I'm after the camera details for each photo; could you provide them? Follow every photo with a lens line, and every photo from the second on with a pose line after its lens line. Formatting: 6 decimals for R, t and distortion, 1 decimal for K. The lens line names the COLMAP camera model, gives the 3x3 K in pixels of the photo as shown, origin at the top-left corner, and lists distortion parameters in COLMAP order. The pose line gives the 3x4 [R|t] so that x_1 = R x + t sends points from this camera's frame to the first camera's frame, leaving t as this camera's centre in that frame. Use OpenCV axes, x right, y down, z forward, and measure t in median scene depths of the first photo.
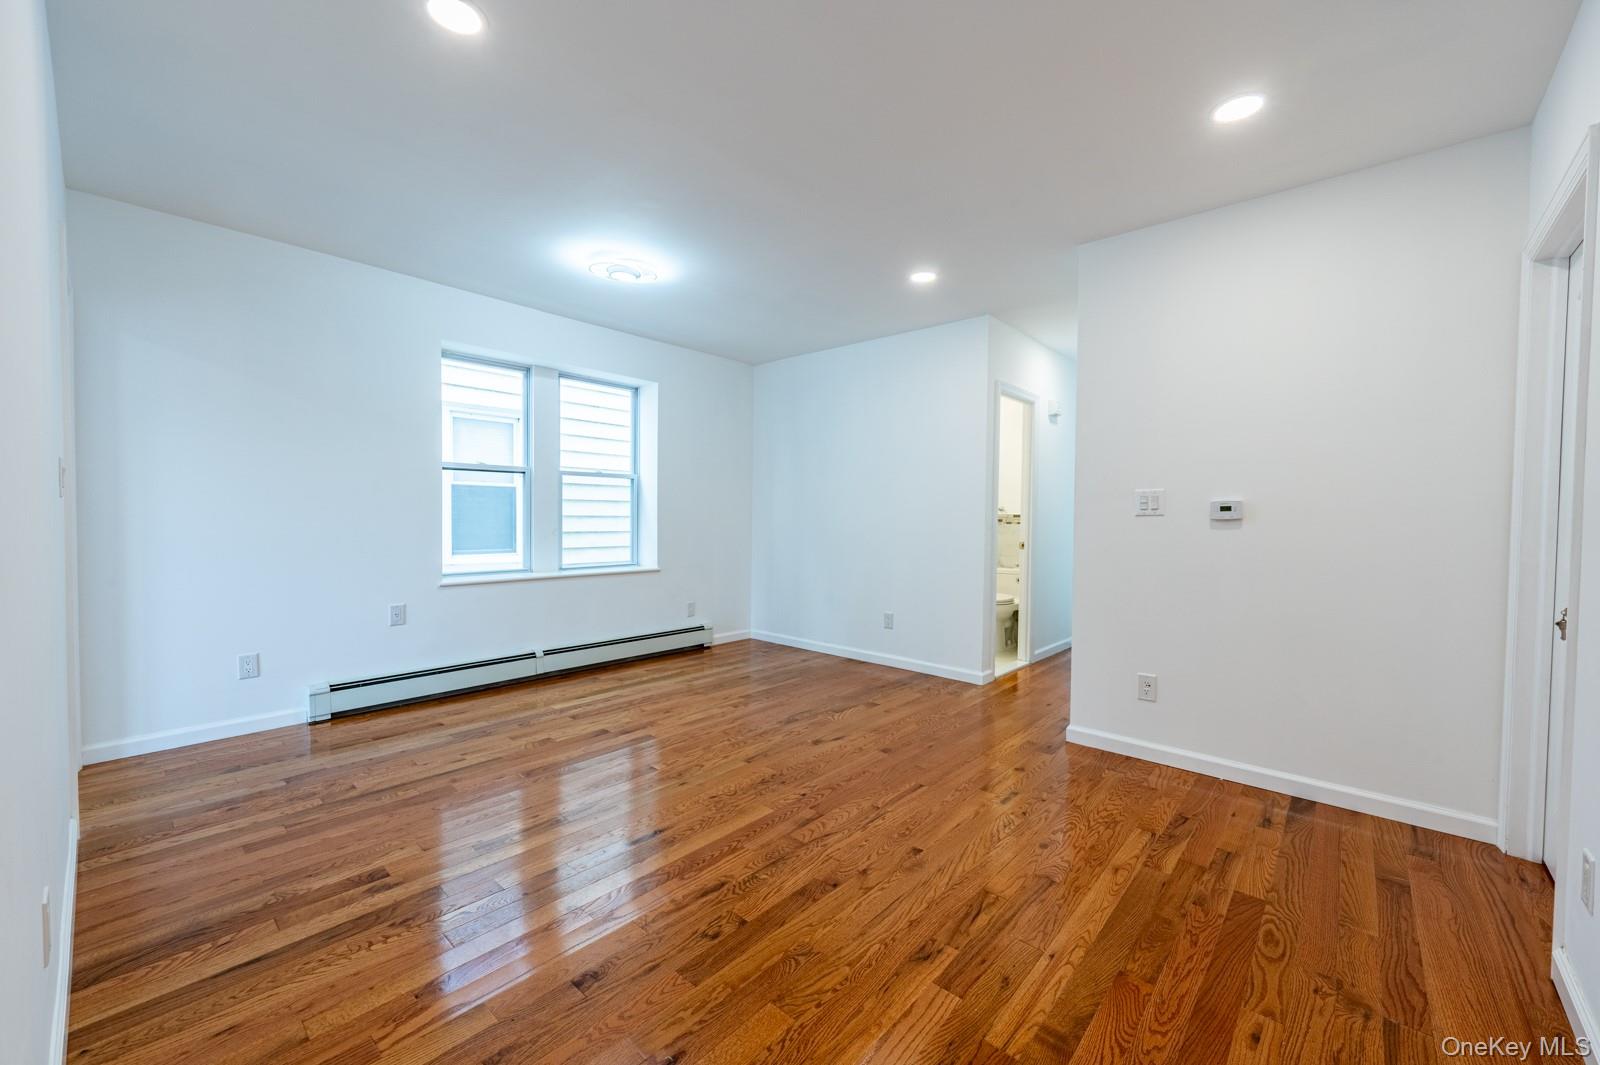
lens RADIAL K [[640.0, 0, 800.0], [0, 640.0, 532.5], [0, 0, 1]] dist [-0.001379, -0.000080]
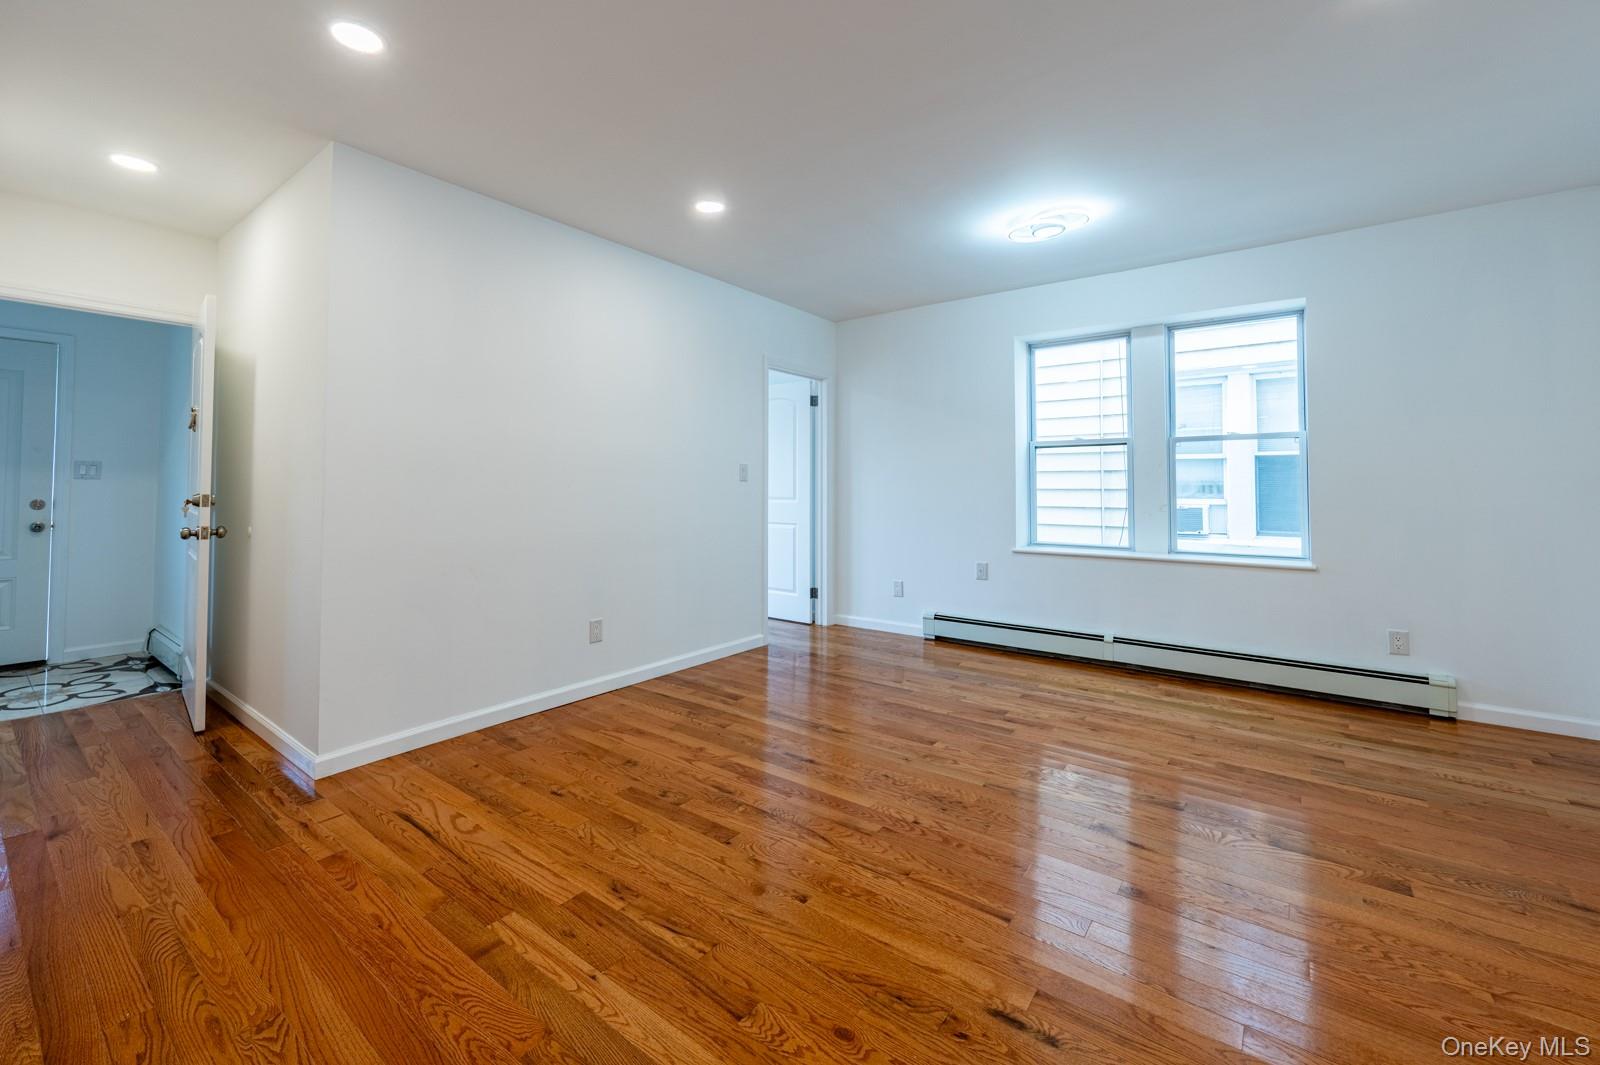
lens RADIAL K [[652.6, 0, 771.0], [0, 652.6, 470.1], [0, 0, 1]] dist [-0.000884, -0.000136]
pose [[0.054525, -0.034634, -0.997912, 0.752486], [-0.027319, 0.998972, -0.036164, -0.009724], [0.998139, 0.029233, 0.053523, 0.661844]]
